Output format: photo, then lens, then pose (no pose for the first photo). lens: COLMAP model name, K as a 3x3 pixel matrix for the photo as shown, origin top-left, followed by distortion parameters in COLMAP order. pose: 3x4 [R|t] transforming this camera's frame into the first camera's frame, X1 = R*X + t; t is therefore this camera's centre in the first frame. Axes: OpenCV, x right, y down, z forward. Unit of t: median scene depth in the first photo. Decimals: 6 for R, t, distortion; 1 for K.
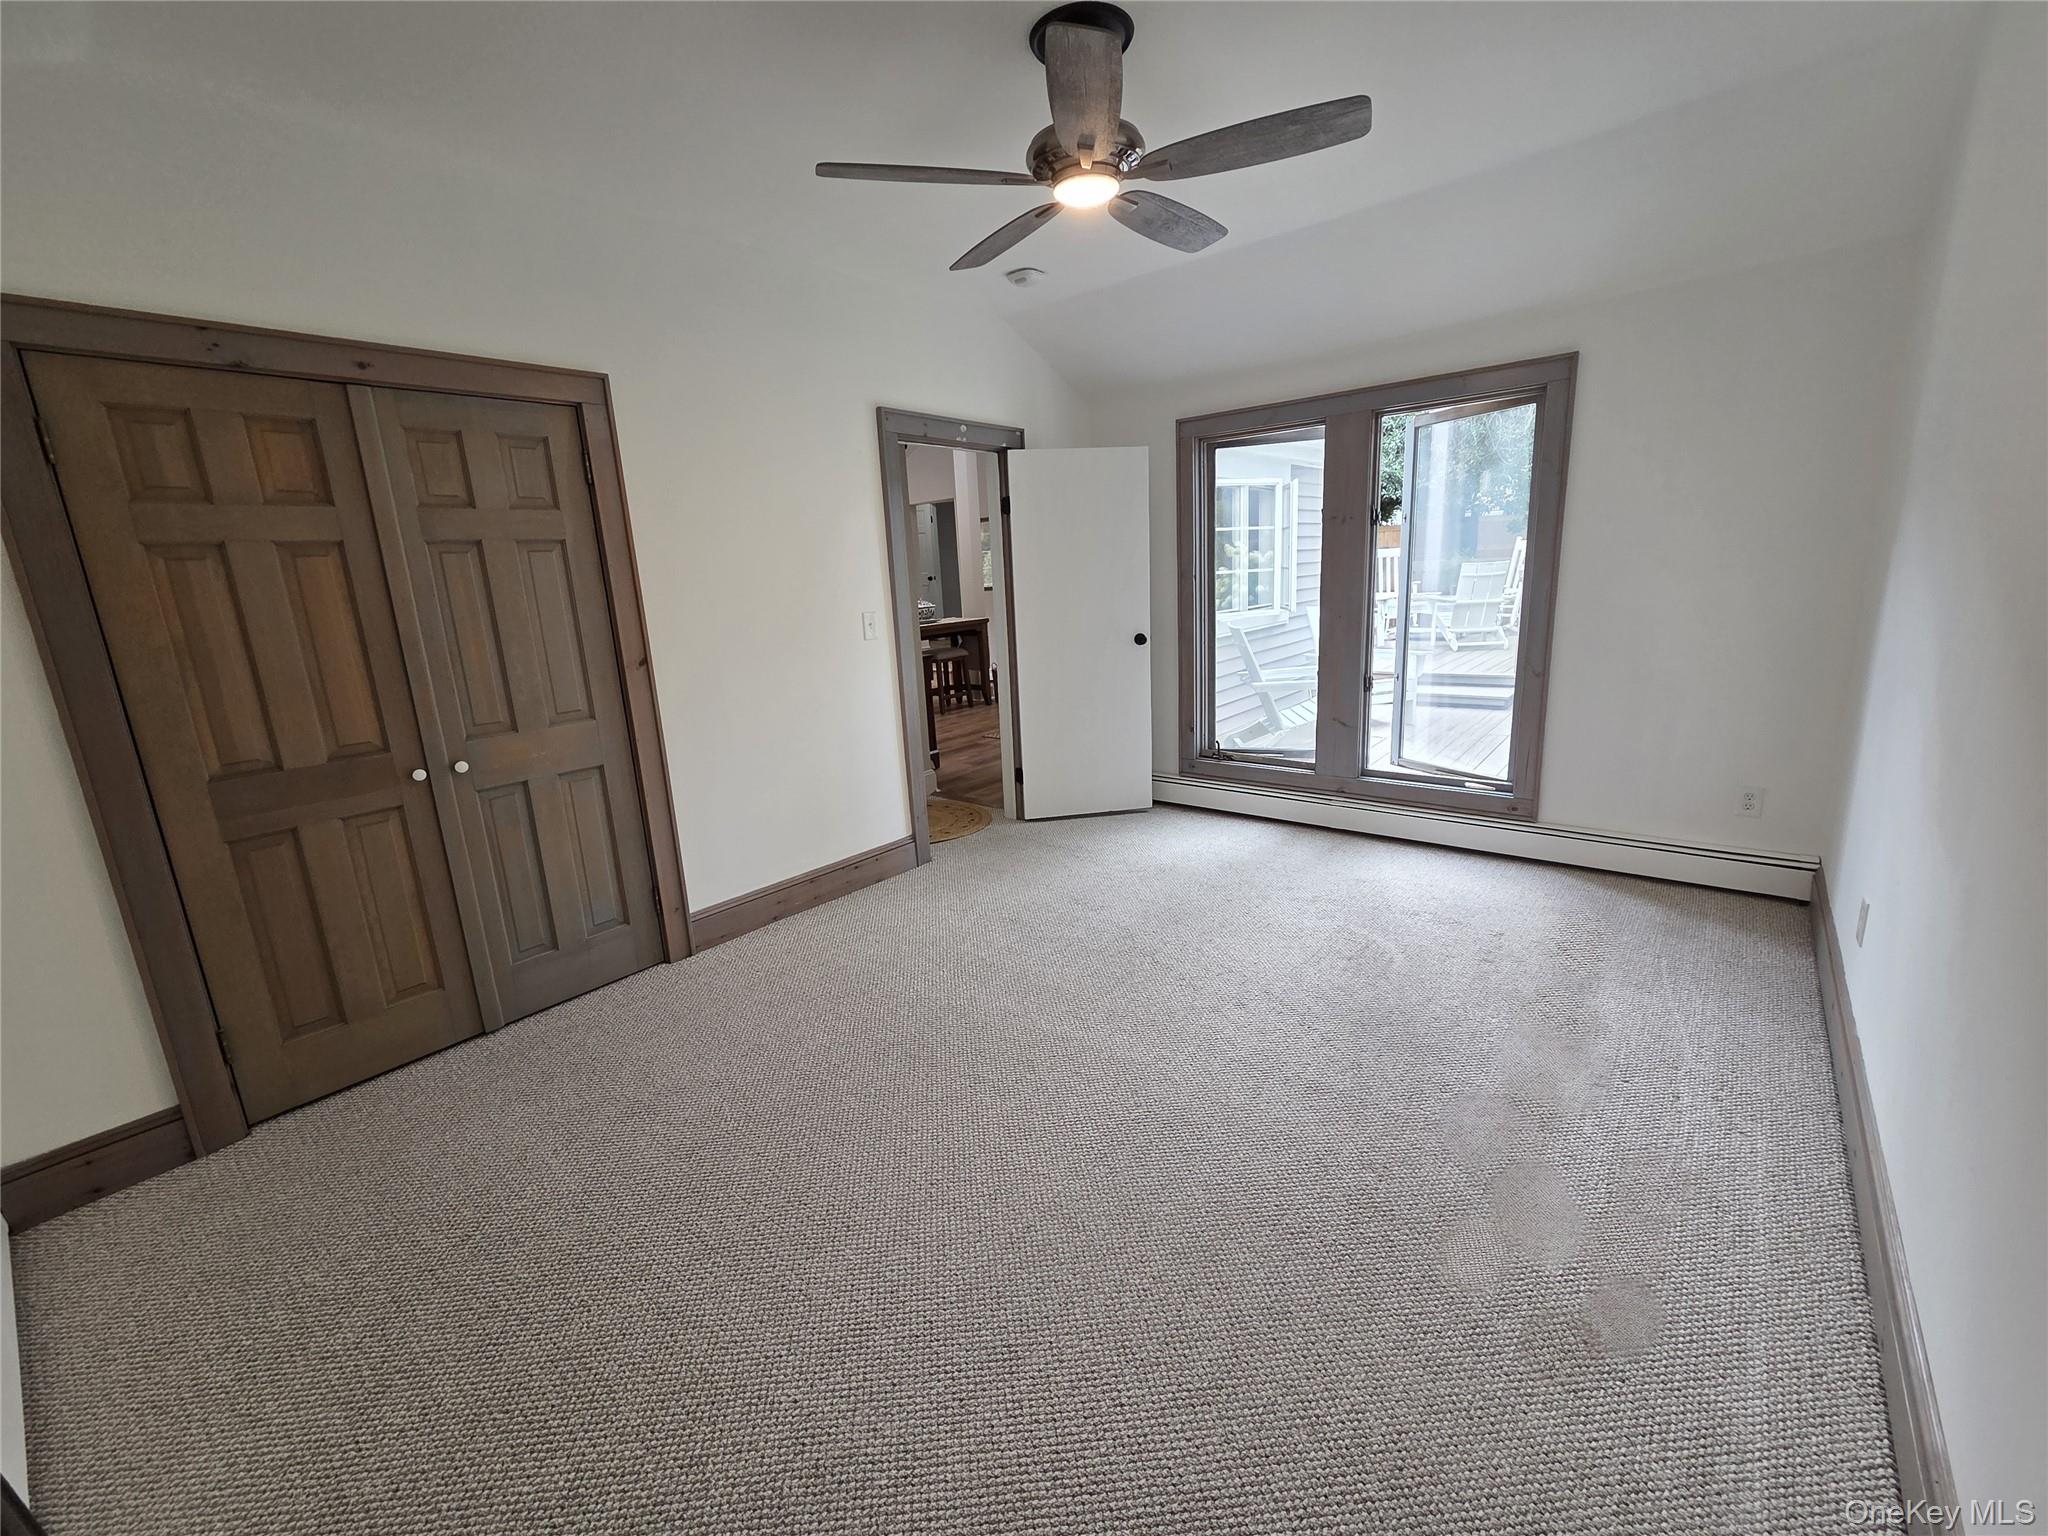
lens RADIAL K [[840.2, 0, 1023.7], [0, 840.2, 759.2], [0, 0, 1]] dist [0.002846, -0.000251]
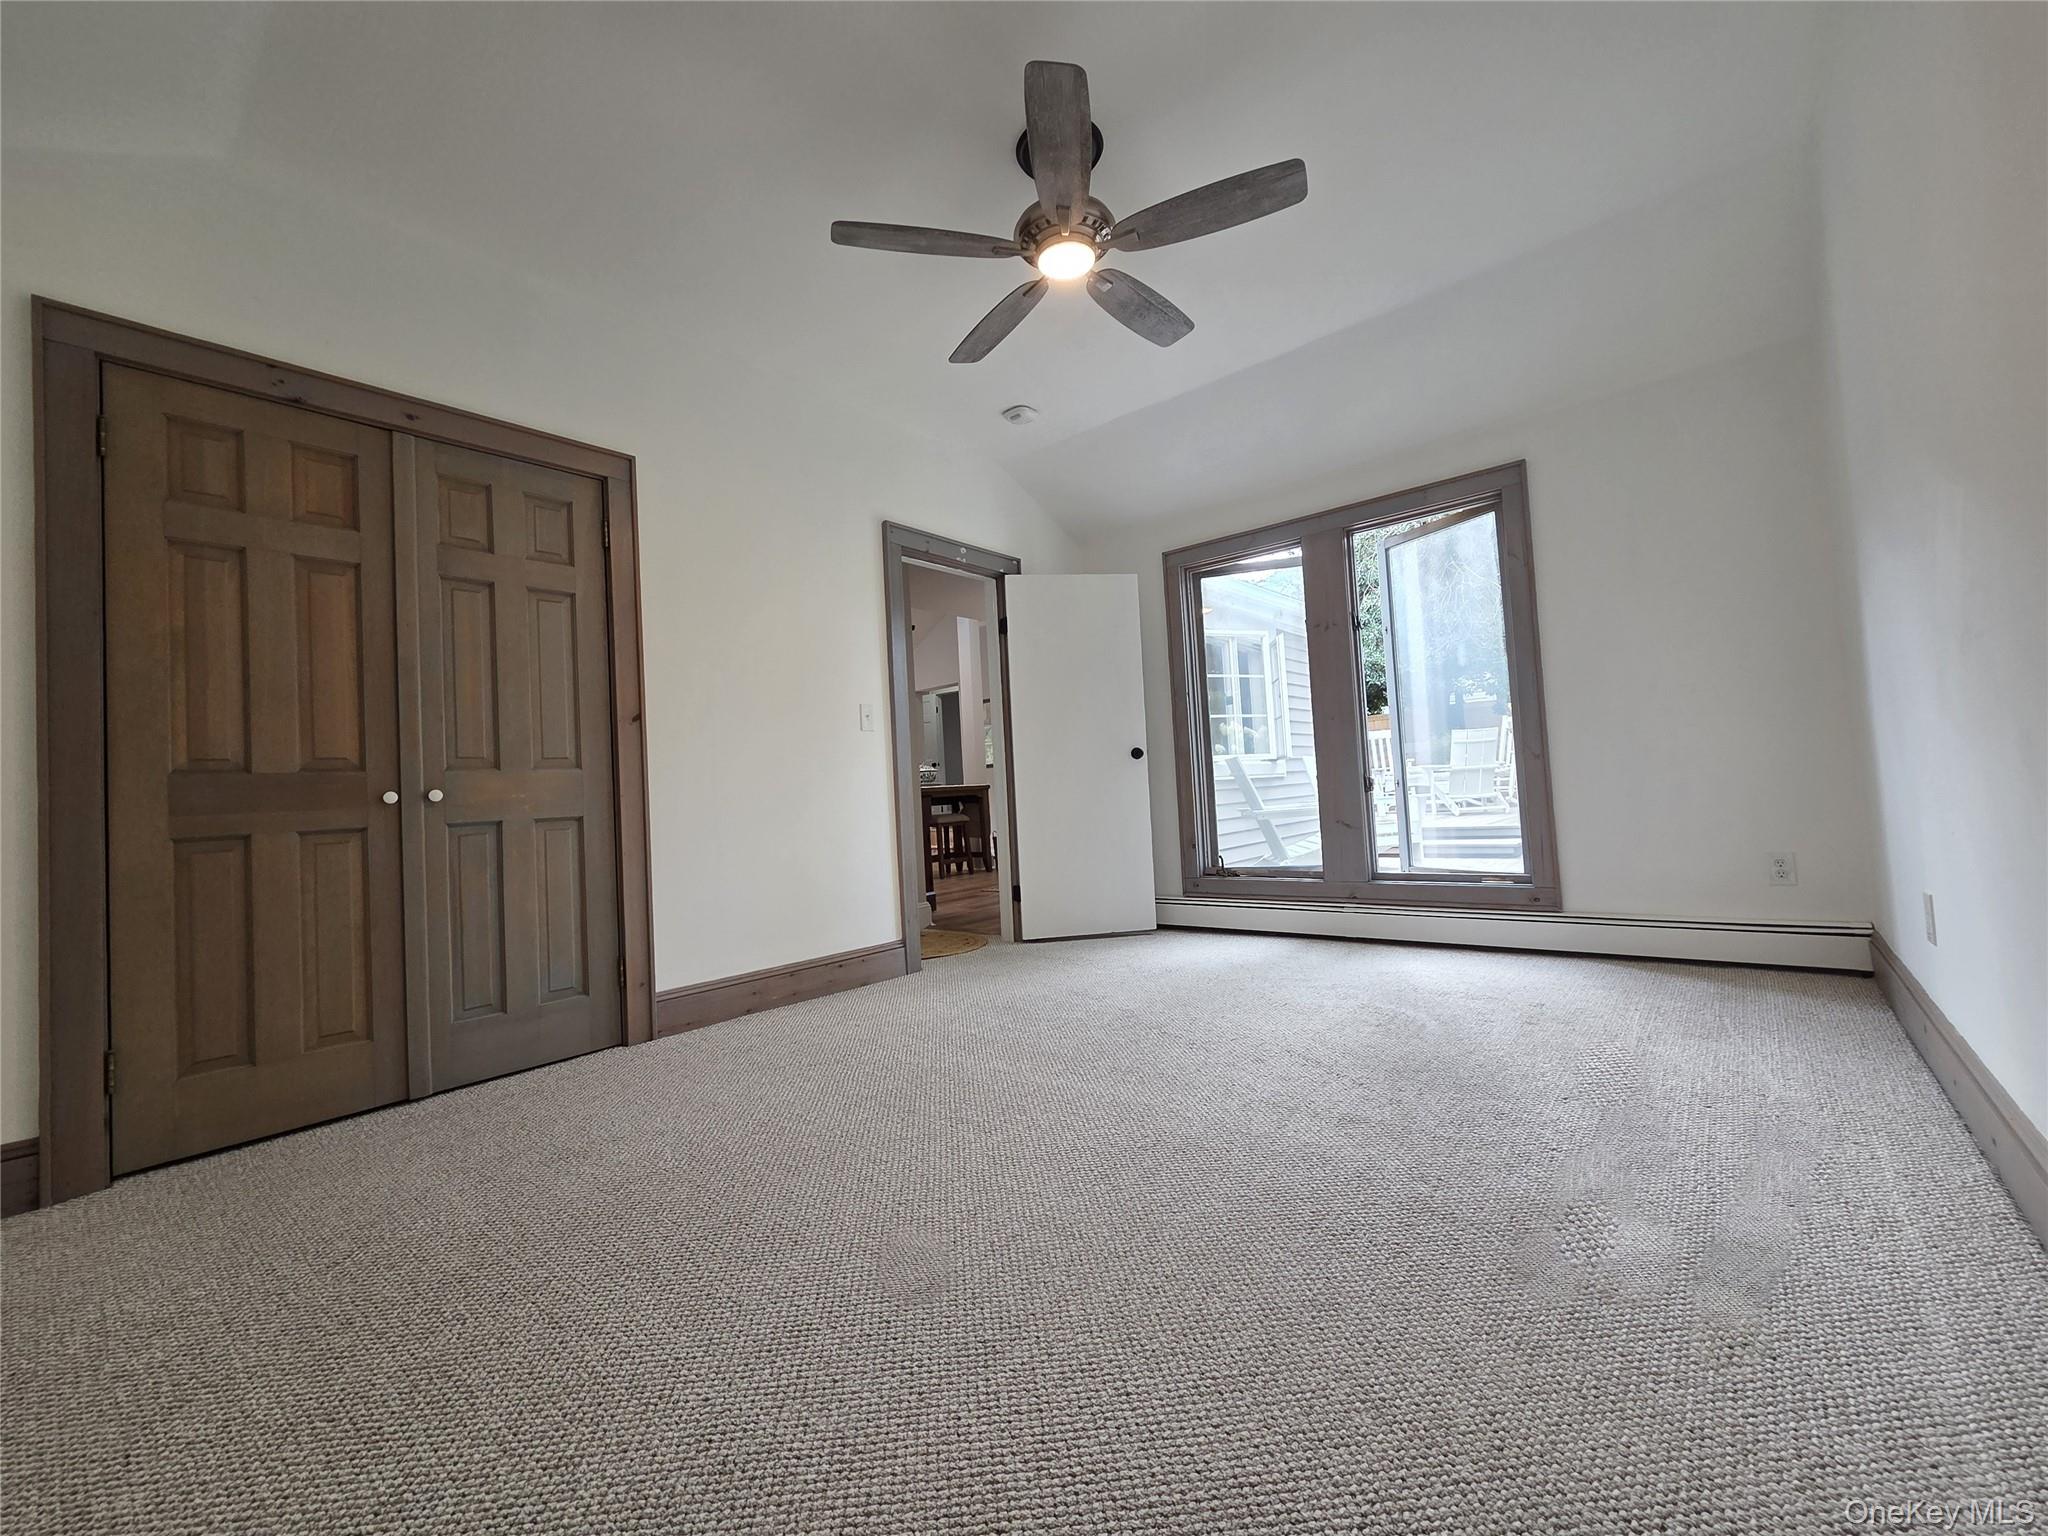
lens RADIAL K [[840.2, 0, 1024.2], [0, 840.2, 765.2], [0, 0, 1]] dist [0.002846, -0.000251]
pose [[0.999975, -0.004687, -0.005375, 0.017017], [0.003110, 0.964865, -0.262727, 0.247600], [0.006417, 0.262703, 0.964855, 0.062404]]
